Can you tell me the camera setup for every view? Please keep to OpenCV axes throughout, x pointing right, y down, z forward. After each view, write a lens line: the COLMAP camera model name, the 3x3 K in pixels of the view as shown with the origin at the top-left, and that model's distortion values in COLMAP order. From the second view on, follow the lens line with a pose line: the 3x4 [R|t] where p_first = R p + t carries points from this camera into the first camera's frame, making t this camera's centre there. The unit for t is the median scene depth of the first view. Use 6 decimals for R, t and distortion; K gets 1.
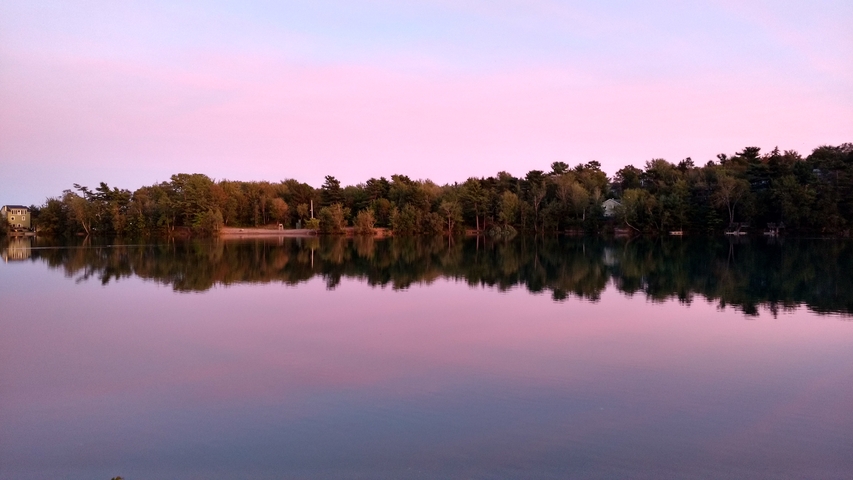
lens RADIAL K [[664.2, 0, 426.5], [0, 664.2, 240.0], [0, 0, 1]] dist [0.036525, -0.066775]
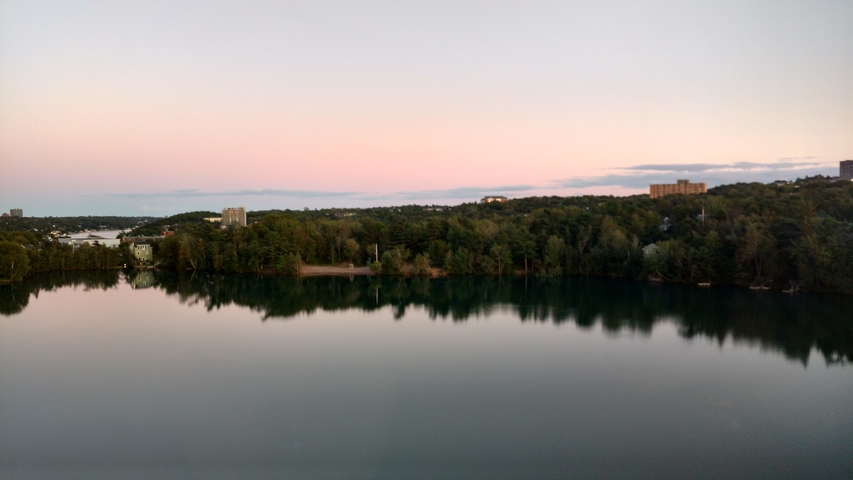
lens RADIAL K [[664.2, 0, 426.5], [0, 664.2, 240.0], [0, 0, 1]] dist [0.036525, -0.066775]
pose [[0.984907, 0.001690, -0.173076, 0.105706], [0.000151, 0.999944, 0.010624, -0.078088], [0.173084, -0.010489, 0.984851, -0.095709]]
